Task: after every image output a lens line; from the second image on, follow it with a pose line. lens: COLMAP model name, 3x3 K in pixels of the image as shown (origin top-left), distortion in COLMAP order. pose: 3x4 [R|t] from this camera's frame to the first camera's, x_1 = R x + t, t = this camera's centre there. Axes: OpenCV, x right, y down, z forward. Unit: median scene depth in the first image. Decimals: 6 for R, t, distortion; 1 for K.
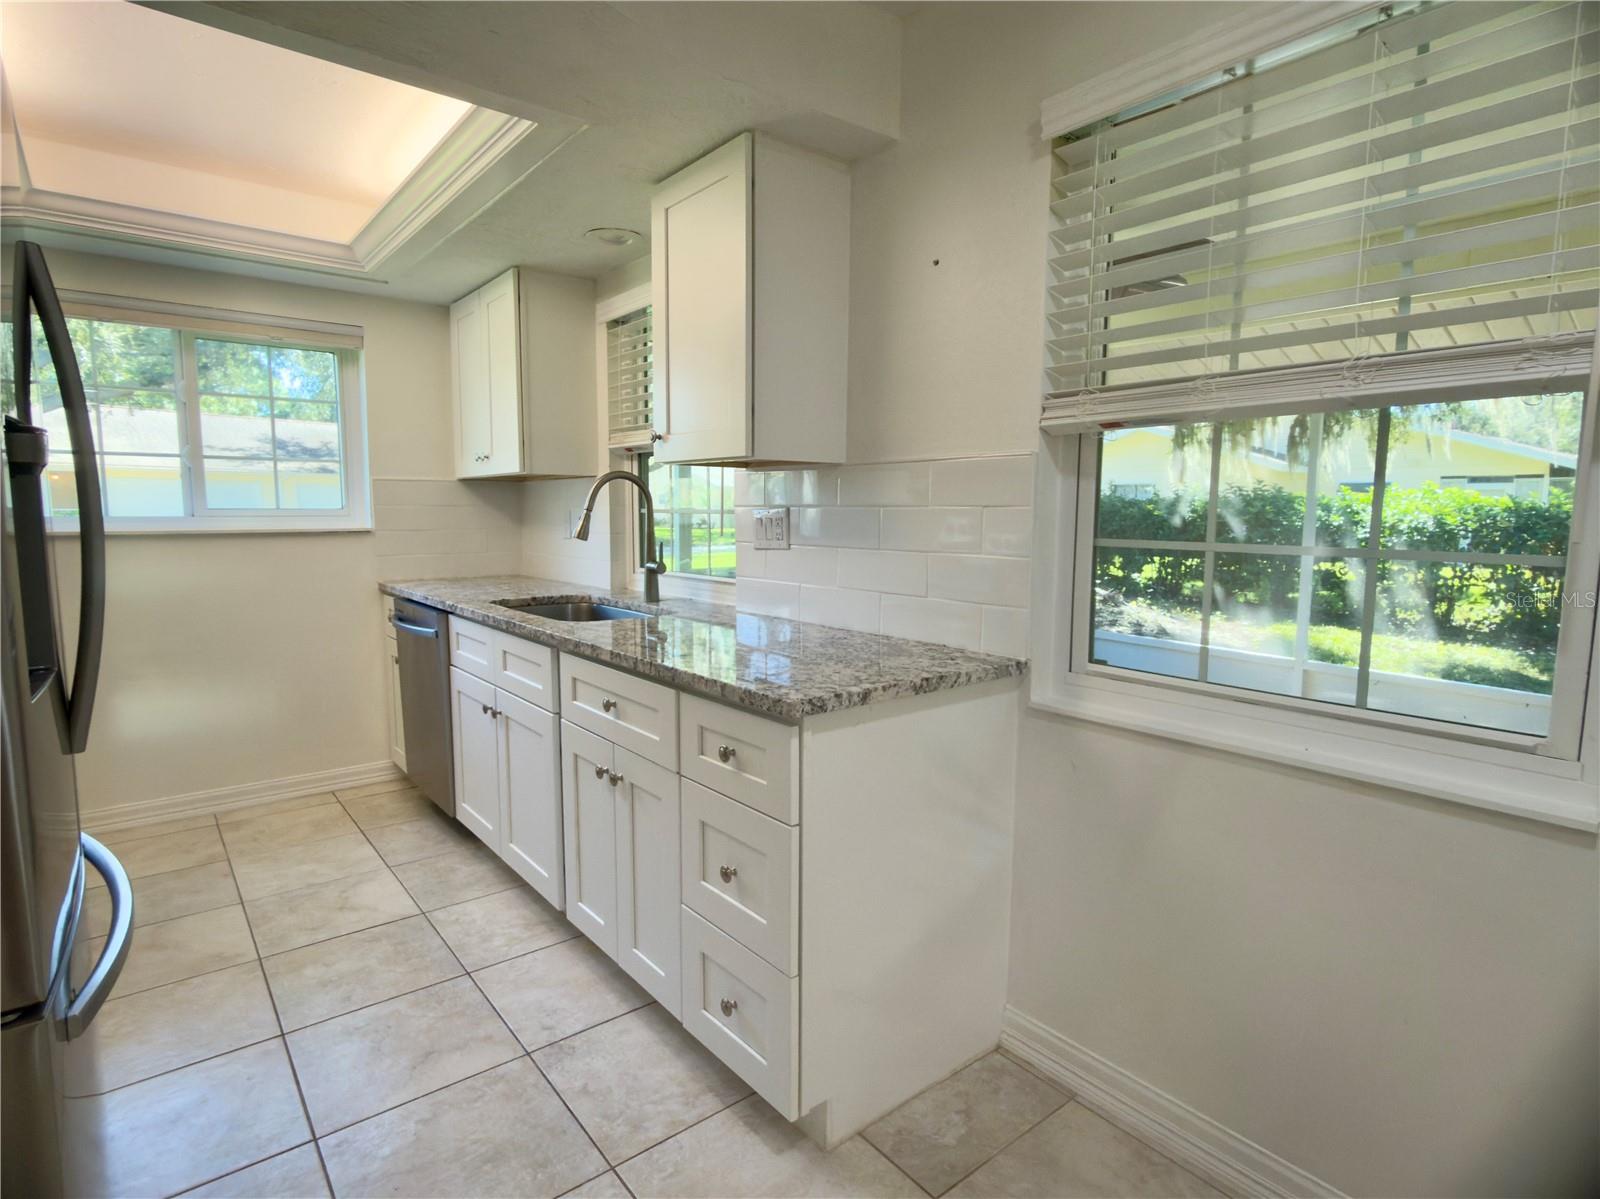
lens RADIAL K [[844.8, 0, 798.6], [0, 844.8, 601.9], [0, 0, 1]] dist [0.001941, -0.001685]
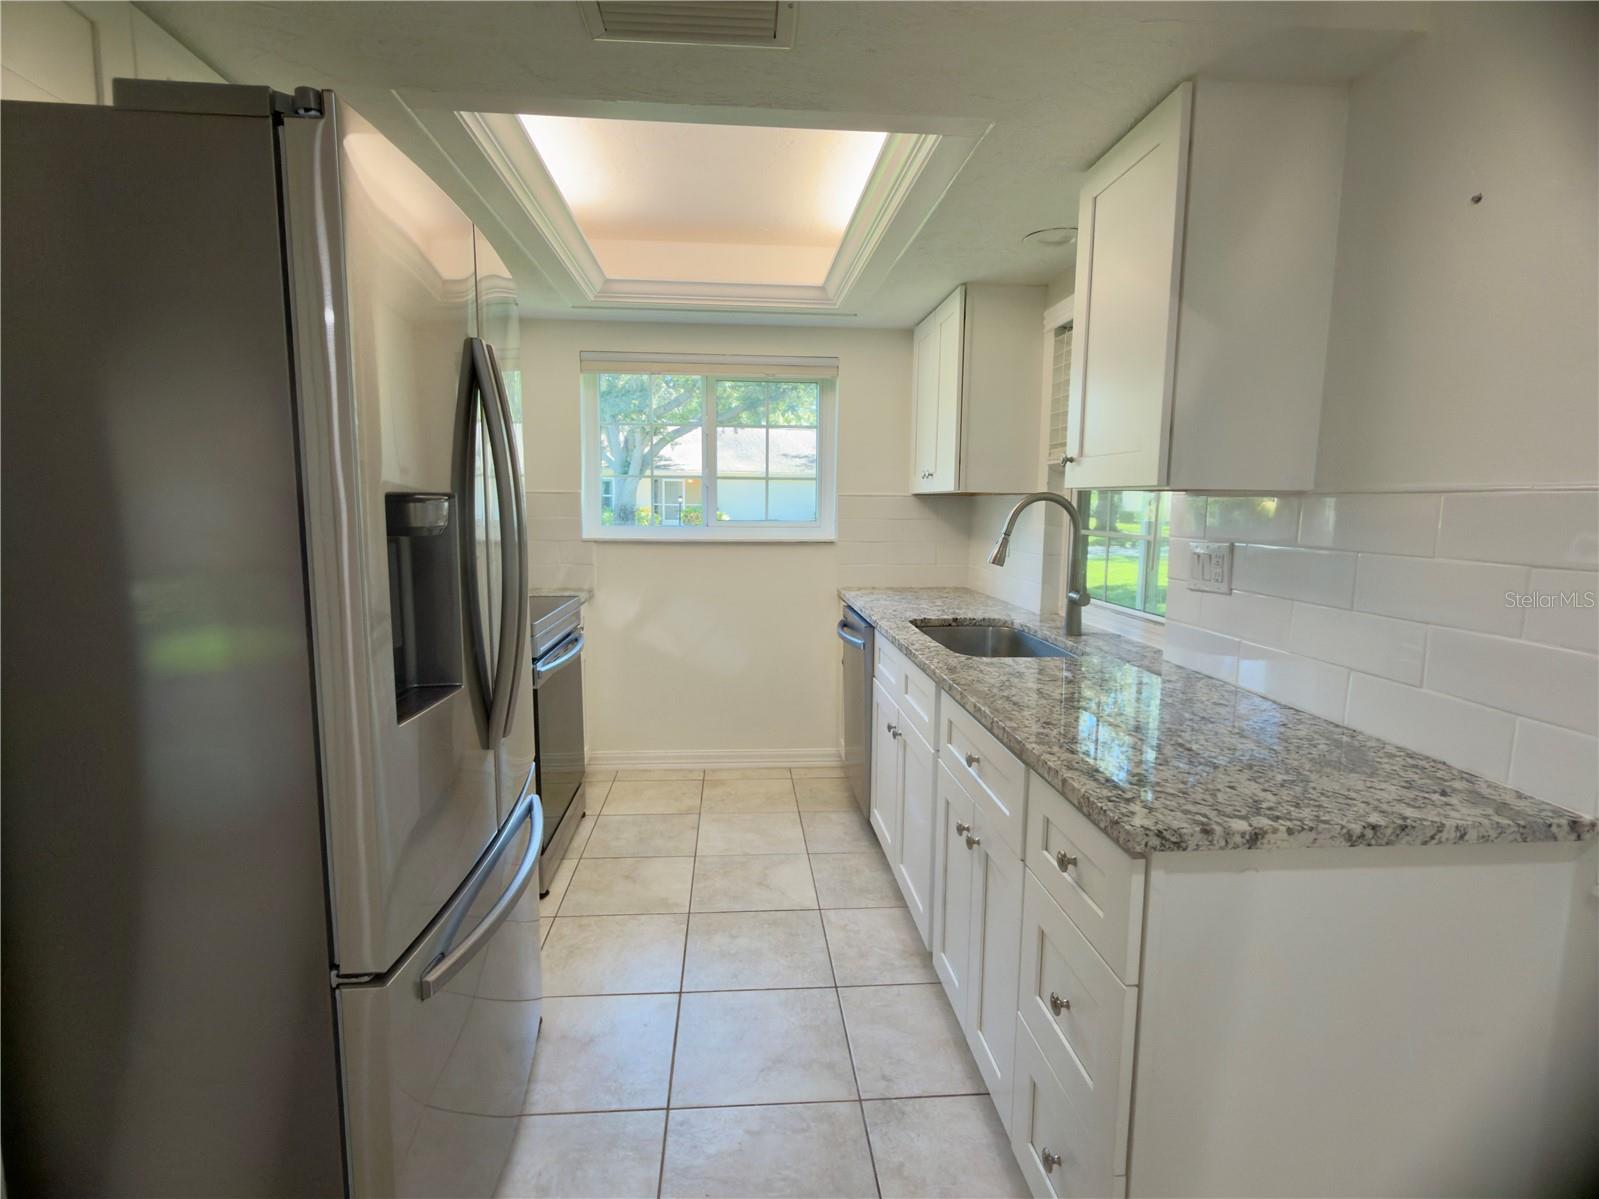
lens RADIAL K [[809.0, 0, 801.7], [0, 809.0, 599.5], [0, 0, 1]] dist [-0.000969, 0.000510]
pose [[0.825742, 0.073114, -0.559290, 0.081936], [-0.067612, 0.997244, 0.030543, -0.053182], [0.559982, 0.012594, 0.828409, 0.135851]]
